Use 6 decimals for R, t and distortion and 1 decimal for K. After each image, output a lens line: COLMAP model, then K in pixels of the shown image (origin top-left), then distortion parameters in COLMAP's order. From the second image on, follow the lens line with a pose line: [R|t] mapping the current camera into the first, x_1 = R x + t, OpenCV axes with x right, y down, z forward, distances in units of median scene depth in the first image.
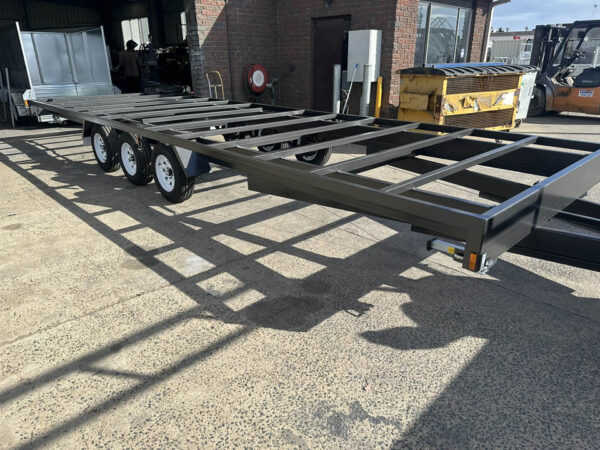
lens RADIAL K [[420.0, 0, 301.3], [0, 420.0, 227.2], [0, 0, 1]] dist [0.075188, -0.097945]
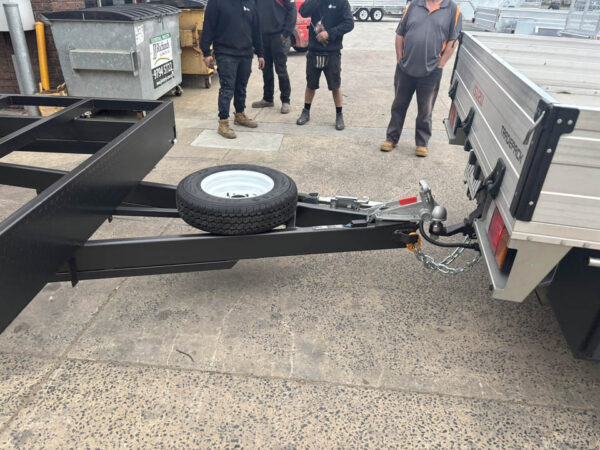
lens RADIAL K [[448.4, 0, 300.0], [0, 448.4, 225.0], [0, 0, 1]] dist [0.053999, -0.053928]
pose [[0.768449, -0.282156, 0.574347, 0.013144], [0.219781, 0.959317, 0.177220, -0.112924], [-0.600984, -0.009954, 0.799199, 0.249361]]
